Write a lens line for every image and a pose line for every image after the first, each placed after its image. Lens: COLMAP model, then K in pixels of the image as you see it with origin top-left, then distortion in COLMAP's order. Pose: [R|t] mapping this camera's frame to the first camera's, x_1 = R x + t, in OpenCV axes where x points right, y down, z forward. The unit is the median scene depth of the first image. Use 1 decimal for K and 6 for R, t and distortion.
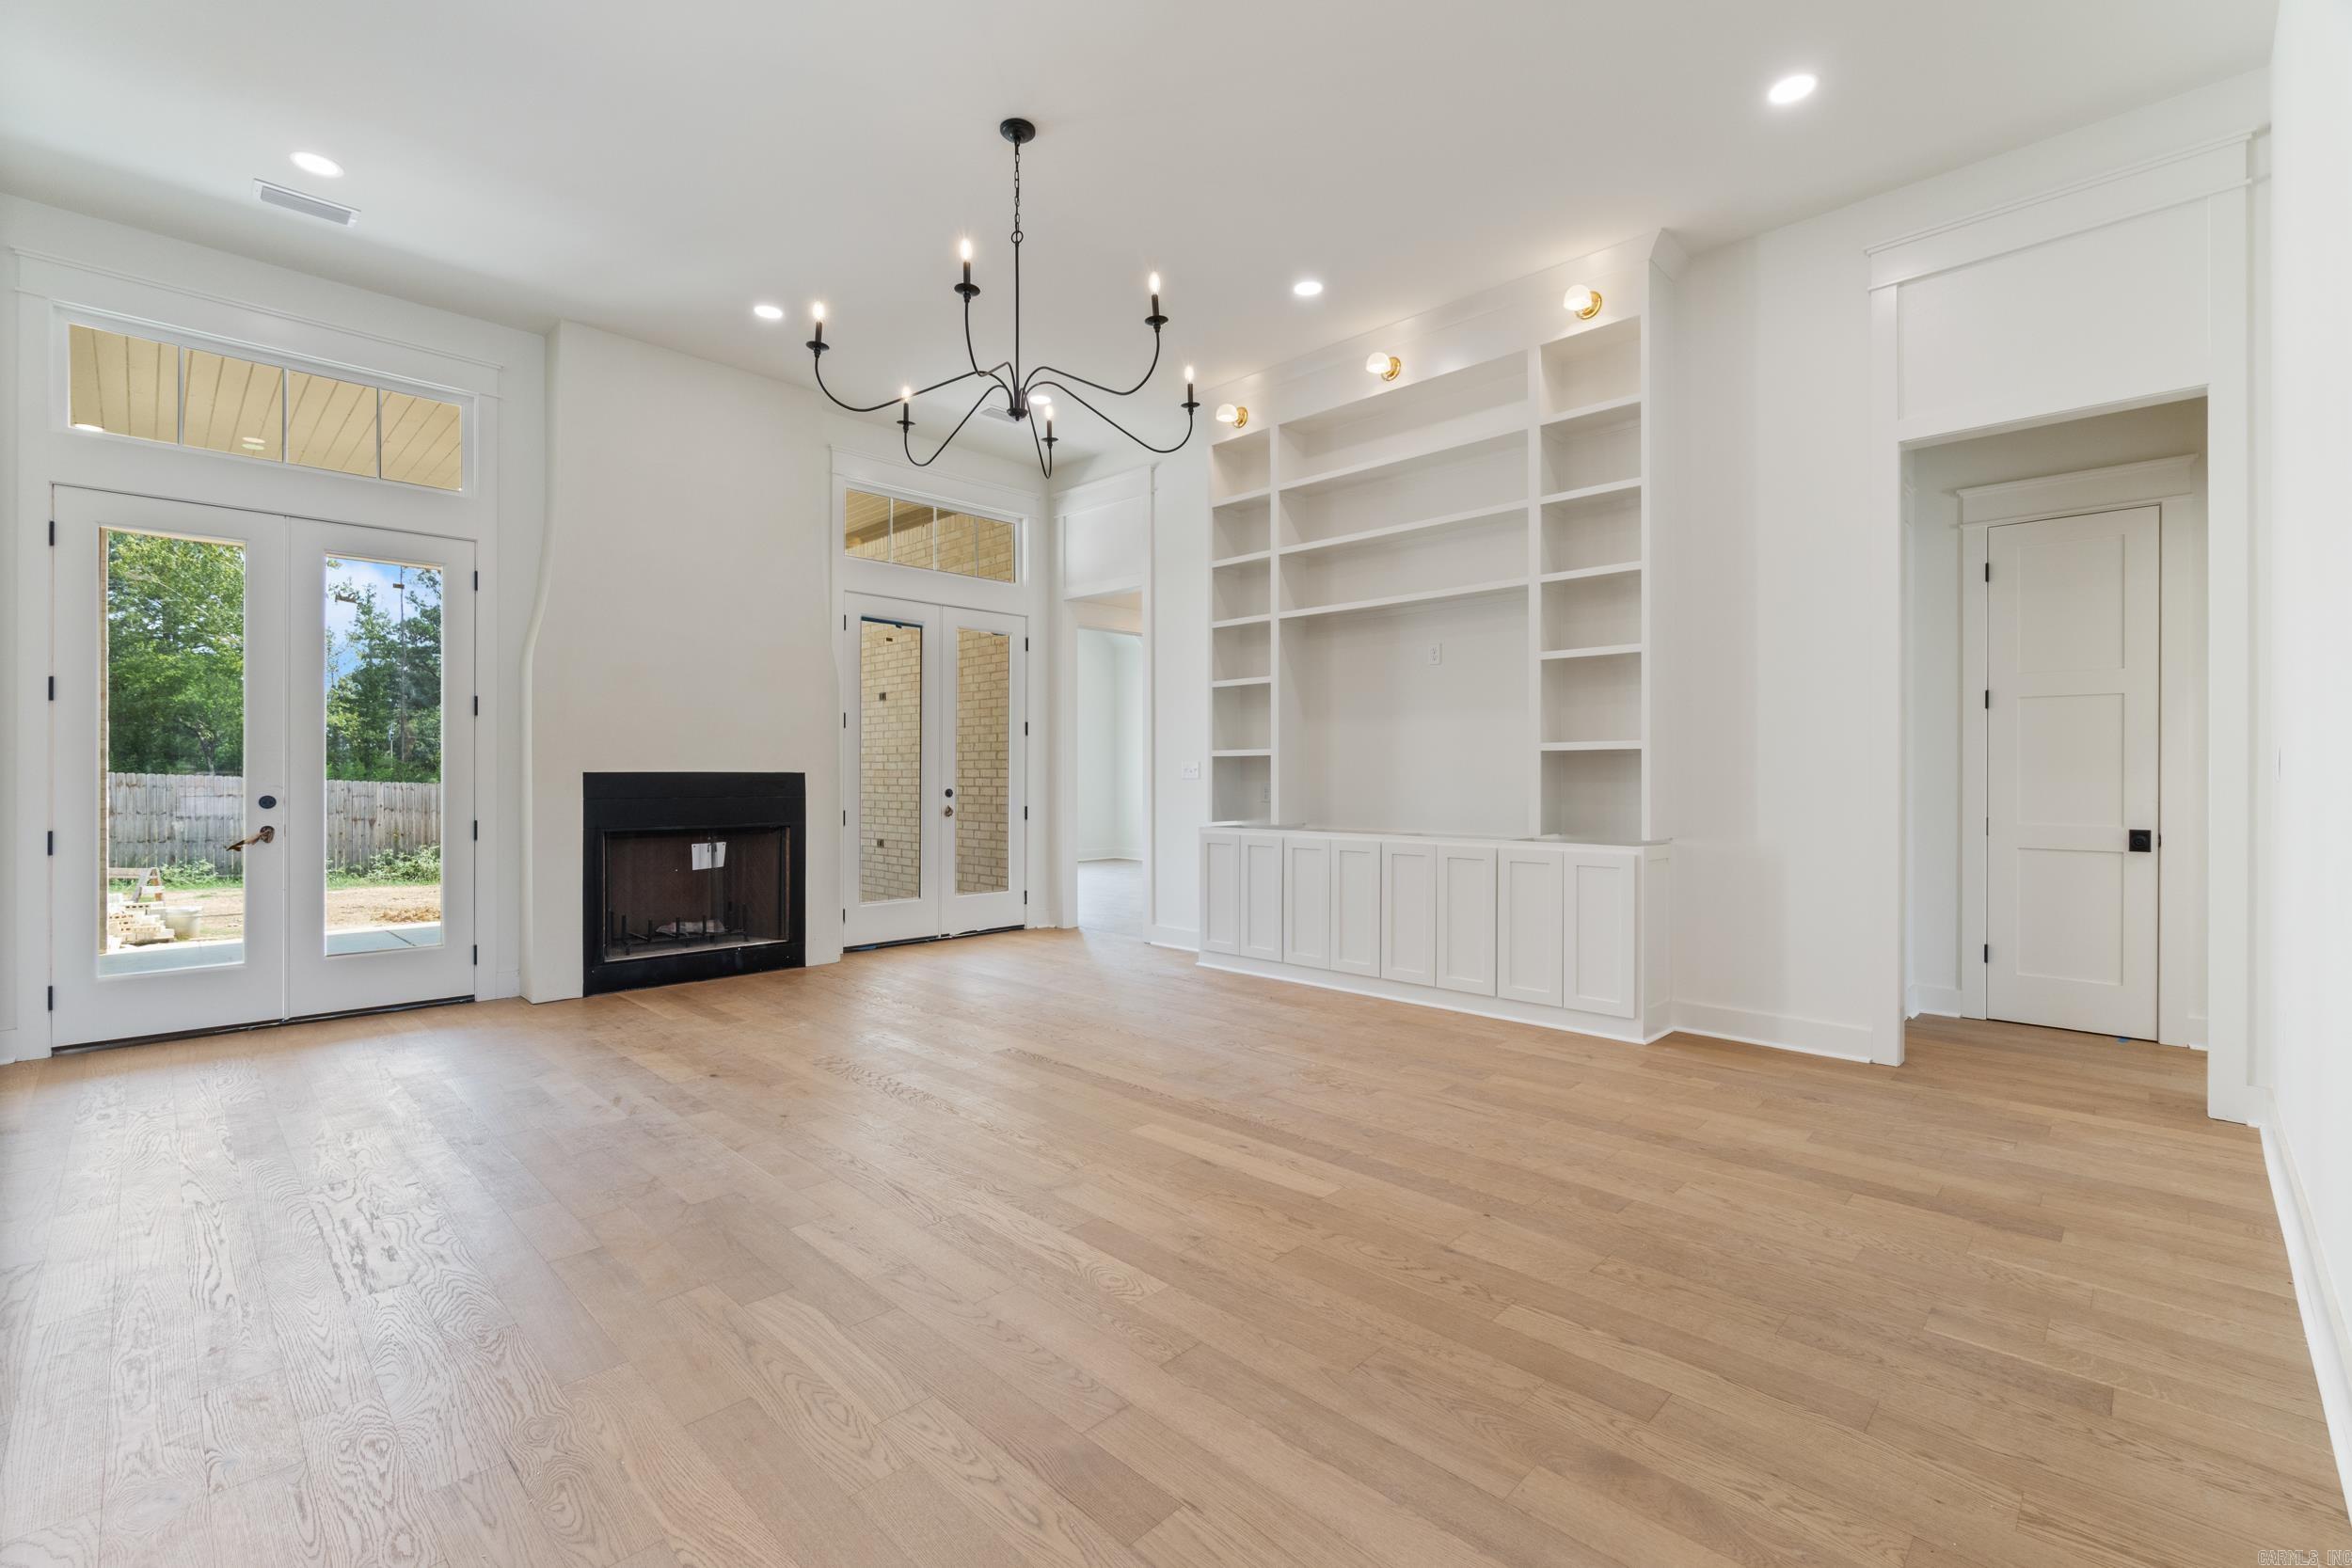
lens RADIAL K [[1019.0, 0, 1157.7], [0, 1019.0, 777.8], [0, 0, 1]] dist [-0.003265, -0.000071]
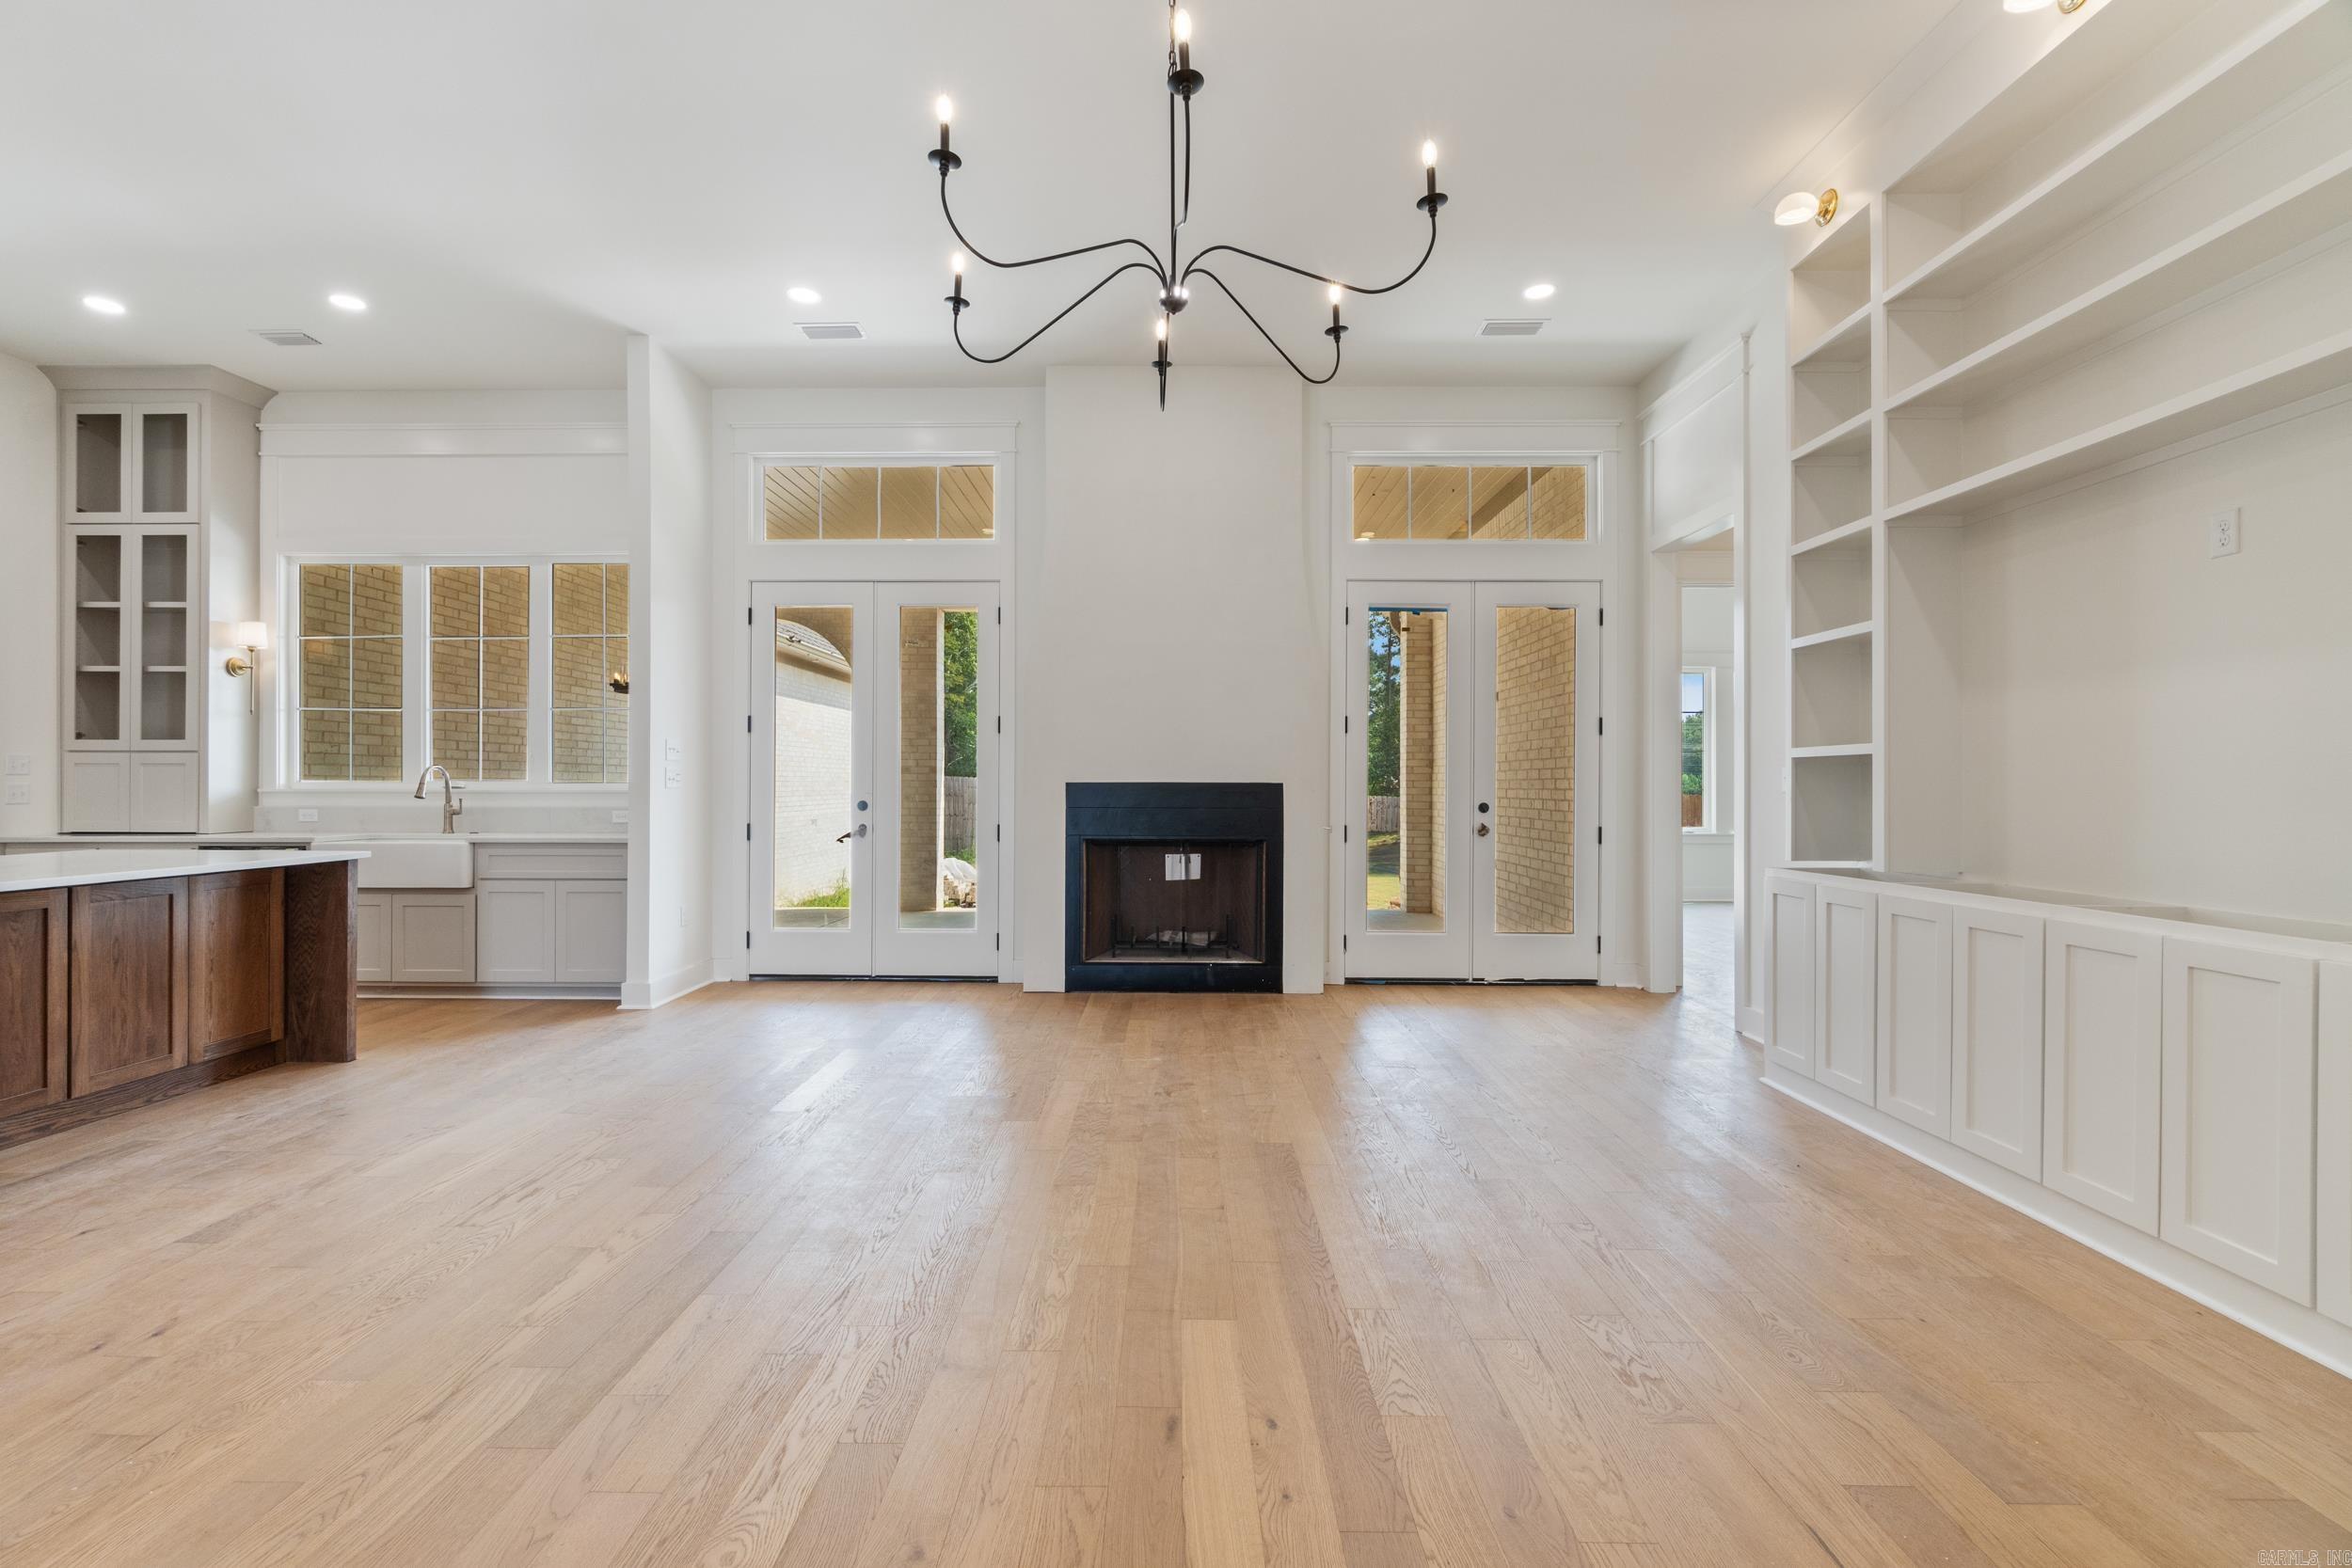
lens RADIAL K [[1013.7, 0, 1165.8], [0, 1013.7, 782.2], [0, 0, 1]] dist [-0.002882, -0.000082]
pose [[0.698917, 0.000292, -0.715203, 0.249597], [-0.004583, 0.999981, -0.004070, -0.001485], [0.715188, 0.006122, 0.698905, 0.301008]]
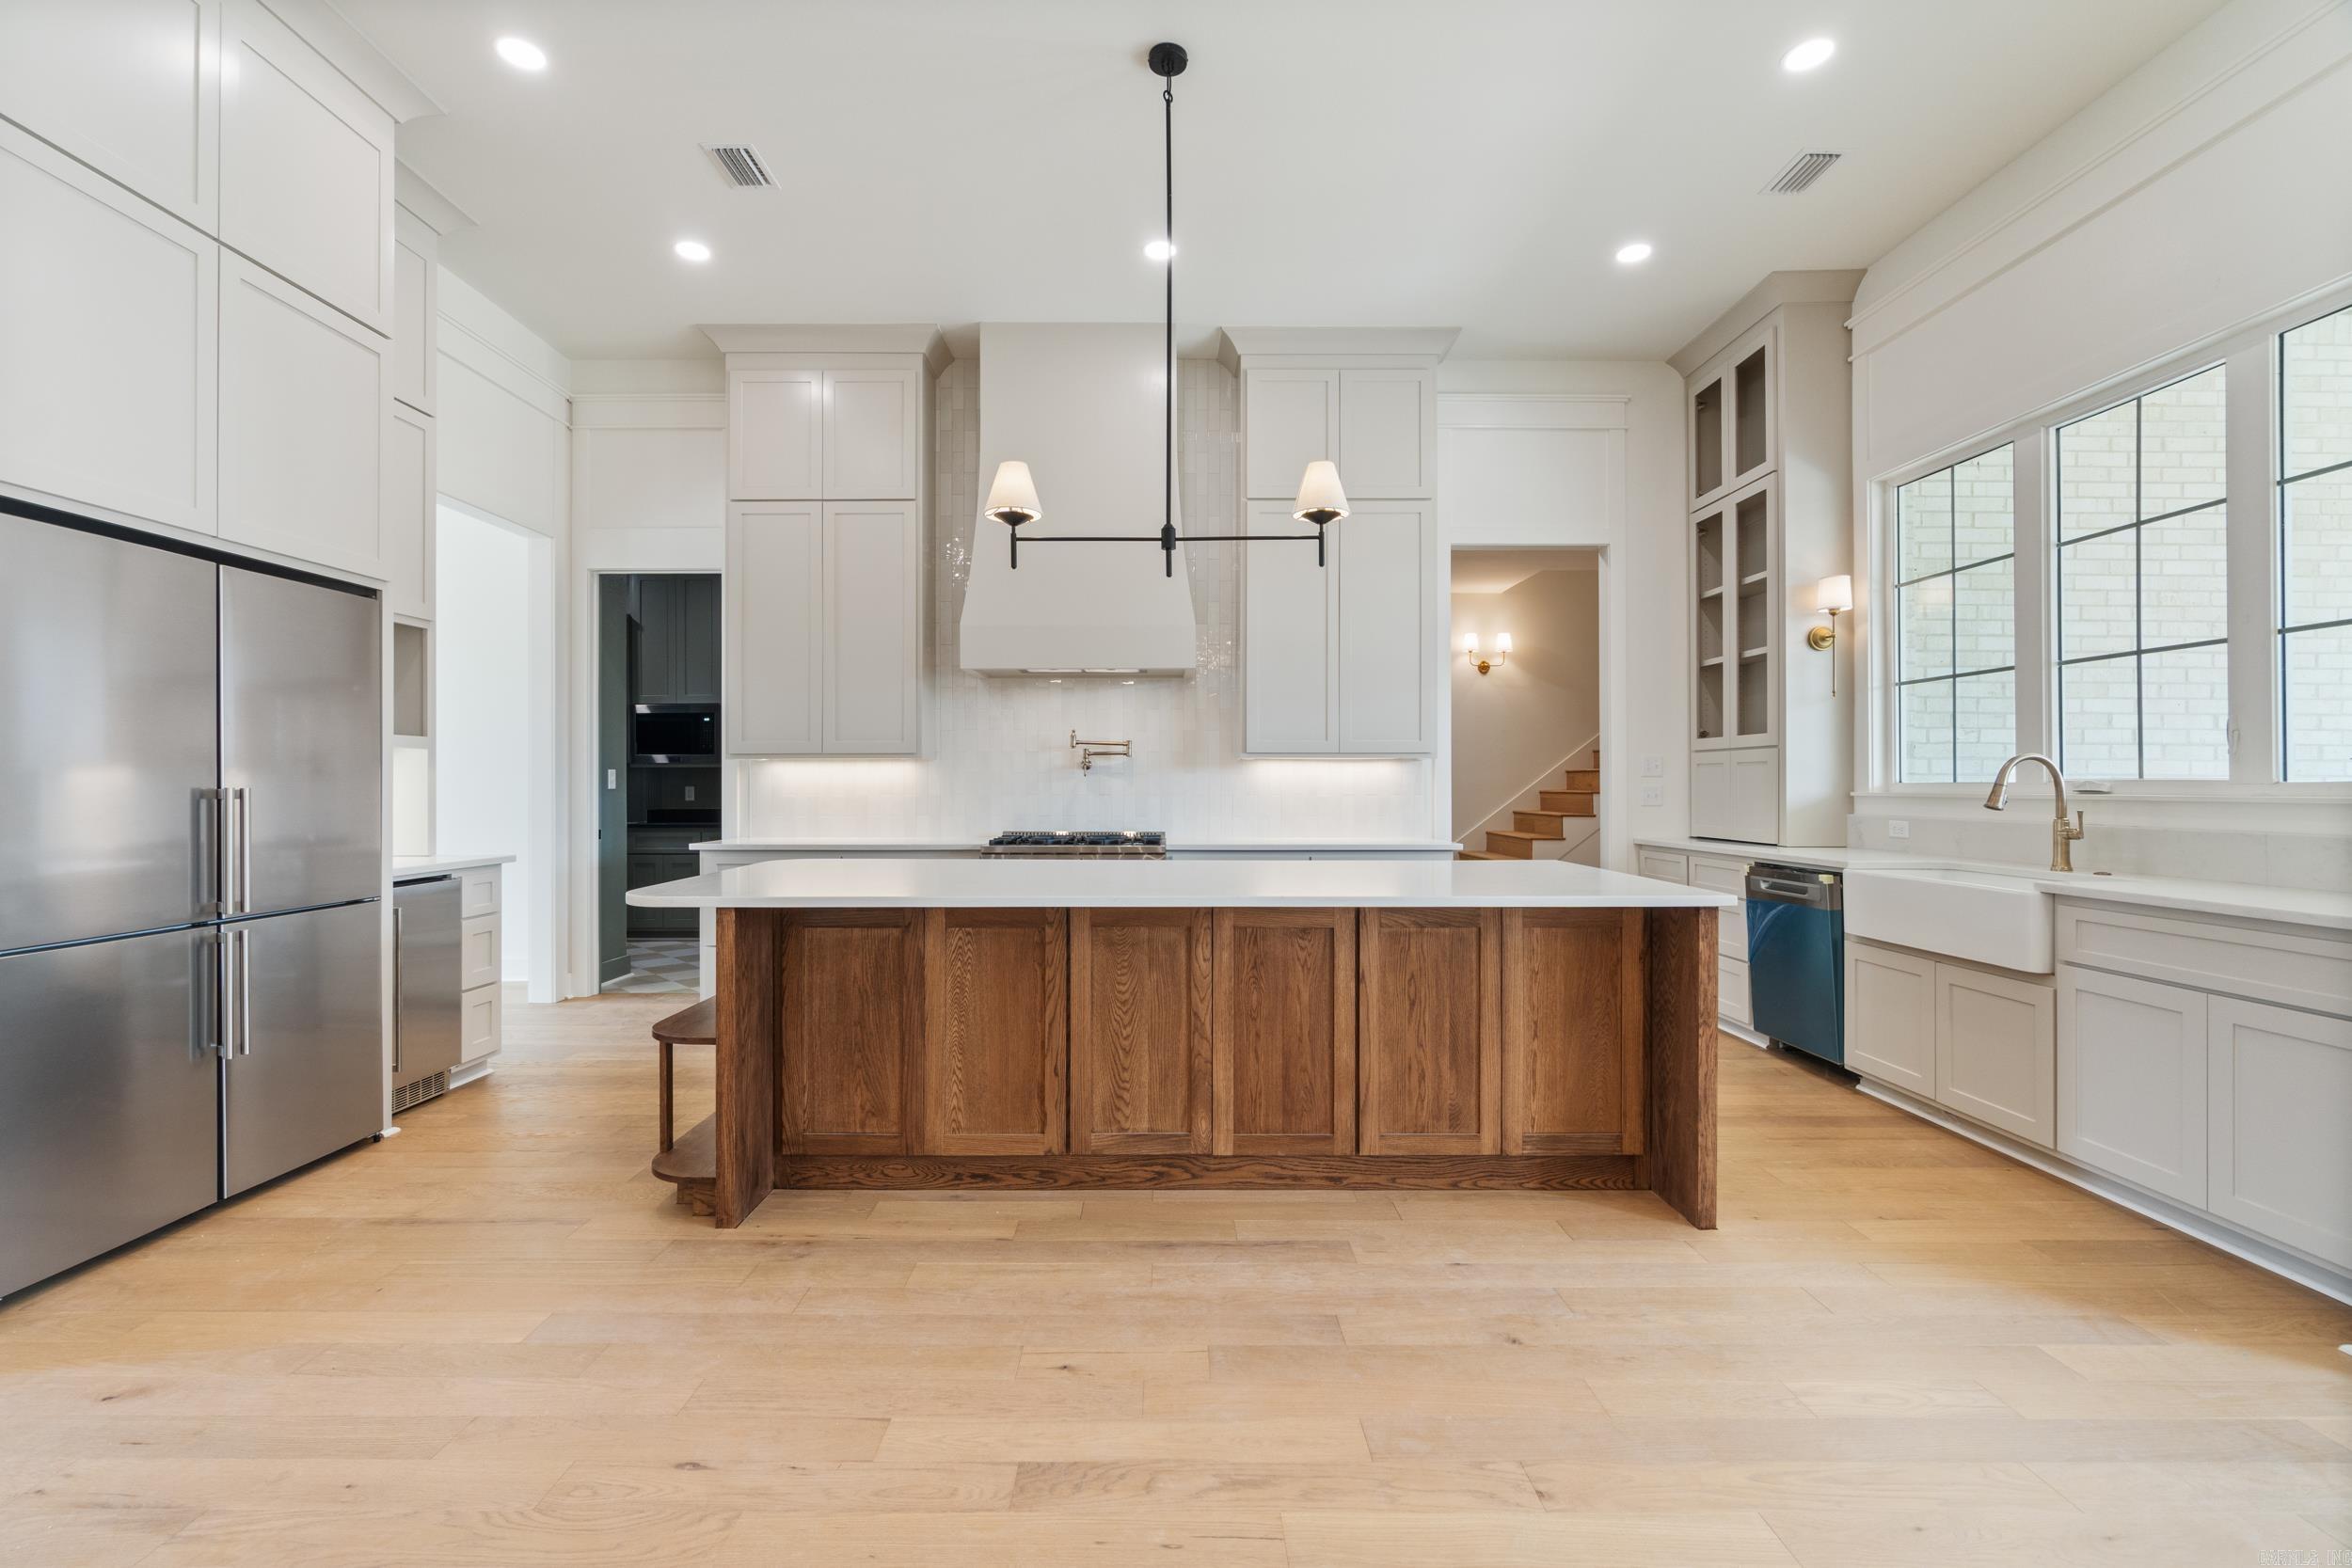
lens RADIAL K [[1019.0, 0, 1157.7], [0, 1019.0, 777.8], [0, 0, 1]] dist [-0.003265, -0.000071]
pose [[-0.708714, -0.003864, -0.705485, -0.185243], [-0.001189, 0.999990, -0.004283, -0.001810], [0.705495, -0.002197, -0.708712, 0.544329]]
